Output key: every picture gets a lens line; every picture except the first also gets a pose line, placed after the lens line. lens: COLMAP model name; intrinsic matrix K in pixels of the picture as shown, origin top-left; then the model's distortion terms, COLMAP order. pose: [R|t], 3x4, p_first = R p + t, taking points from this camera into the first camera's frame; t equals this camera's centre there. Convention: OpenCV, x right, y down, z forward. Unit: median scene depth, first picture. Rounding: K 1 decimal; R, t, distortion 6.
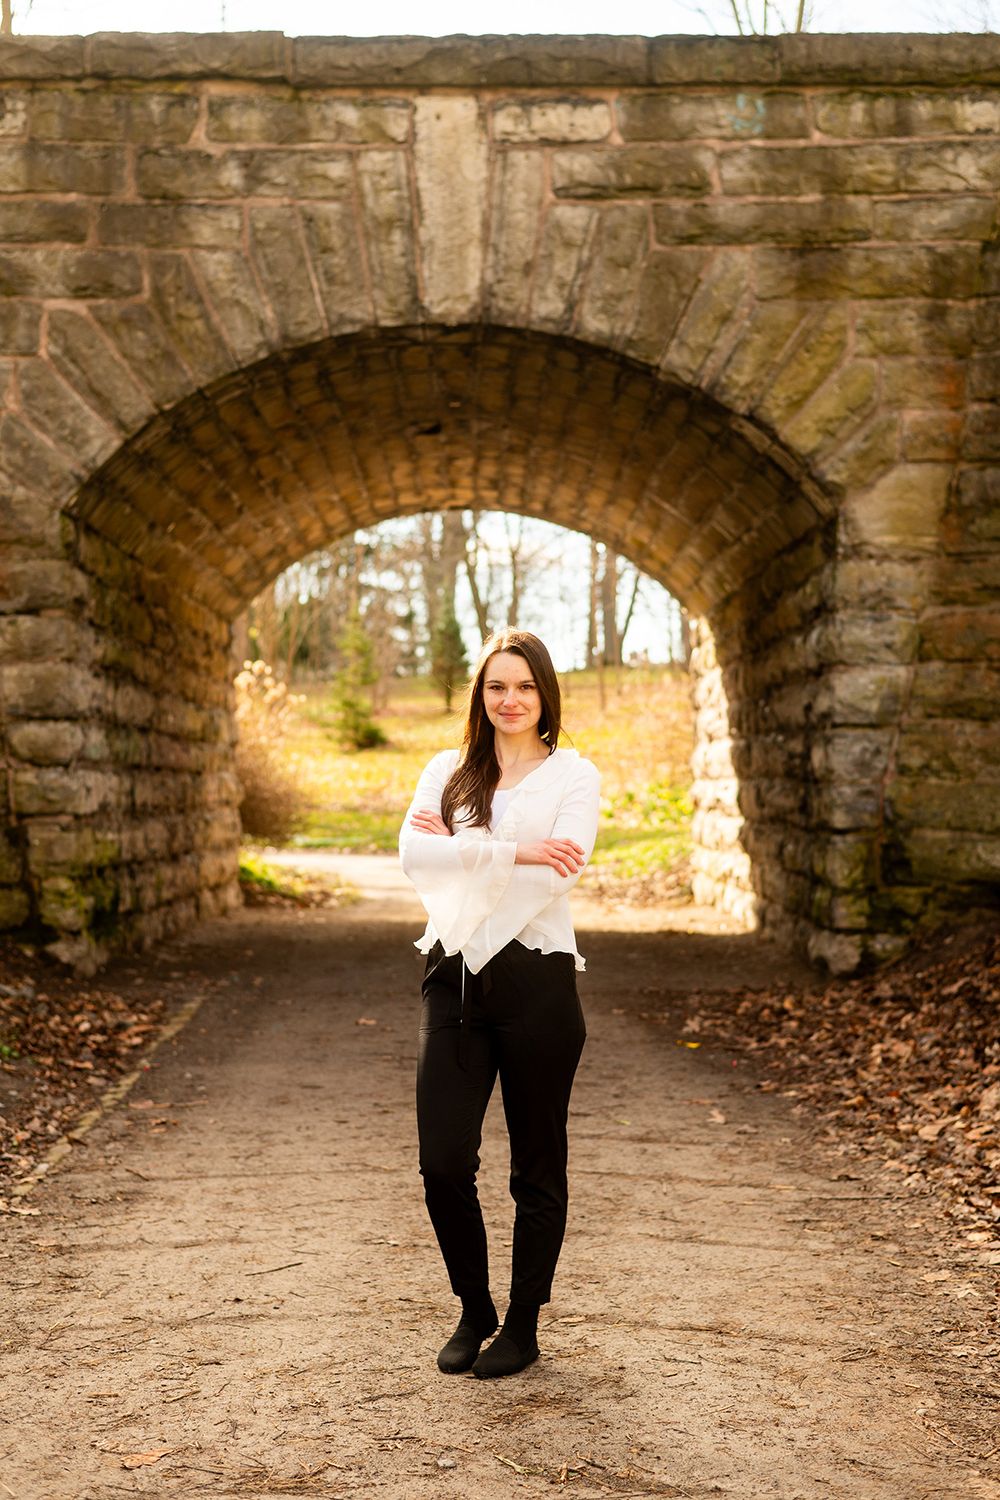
lens RADIAL K [[2138.9, 0, 447.3], [0, 2138.9, 681.7], [0, 0, 1]] dist [0.000738, -0.005037]
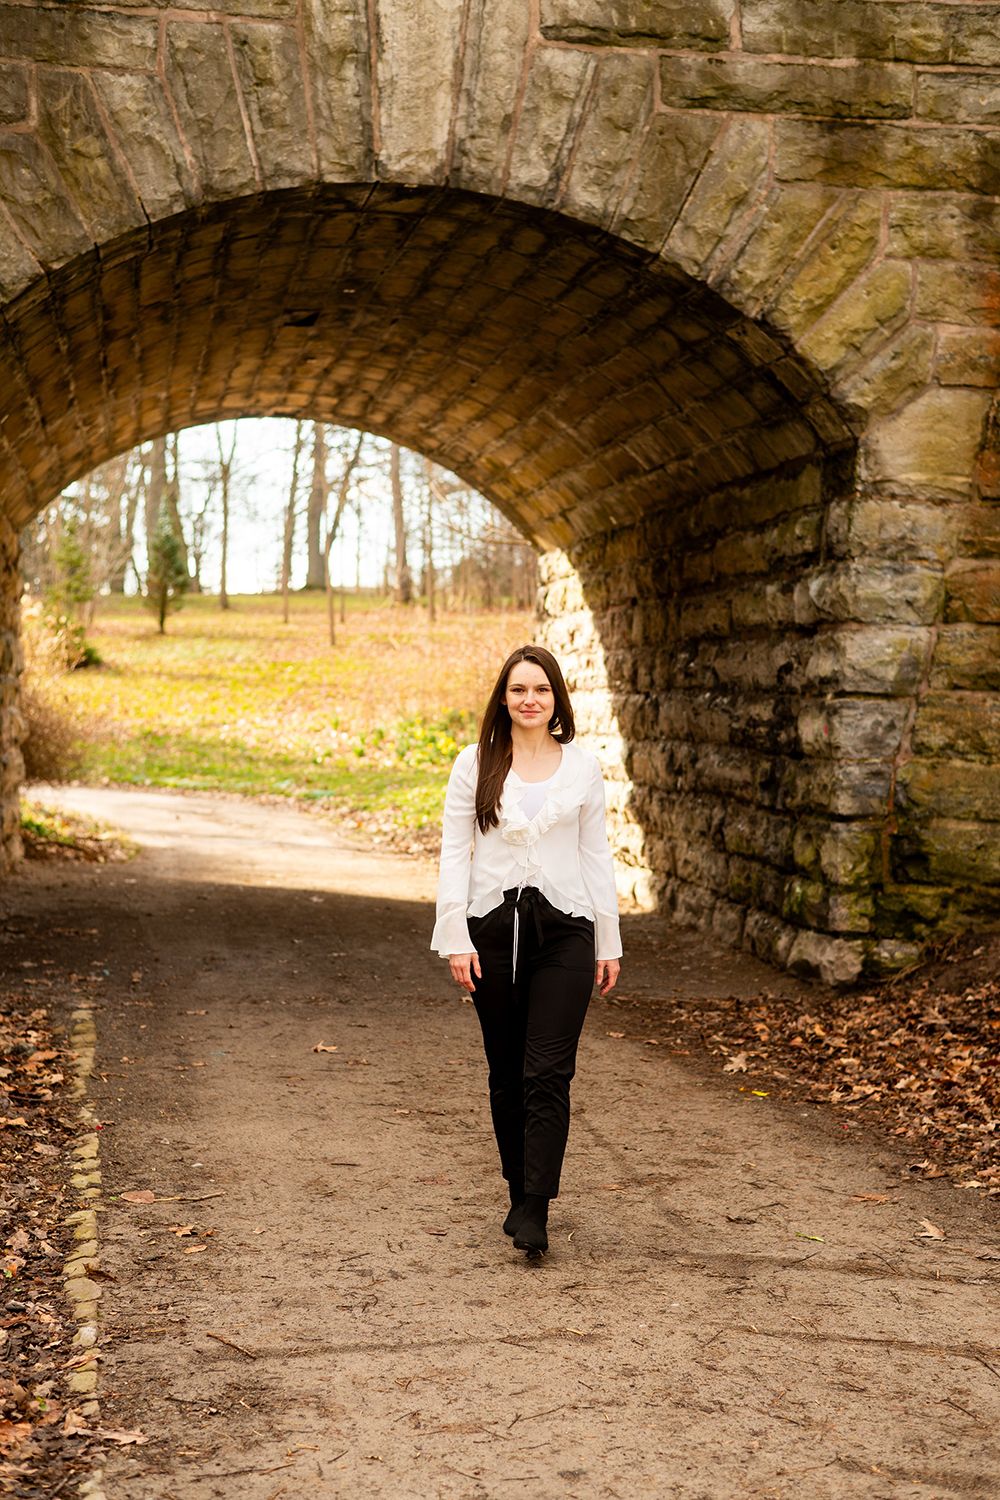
lens RADIAL K [[2209.2, 0, 454.0], [0, 2209.2, 729.2], [0, 0, 1]] dist [0.008227, -0.023731]
pose [[0.989316, 0.033129, 0.141976, -0.095539], [-0.040996, 0.997761, 0.052849, -0.005515], [-0.139908, -0.058105, 0.988458, 0.152820]]
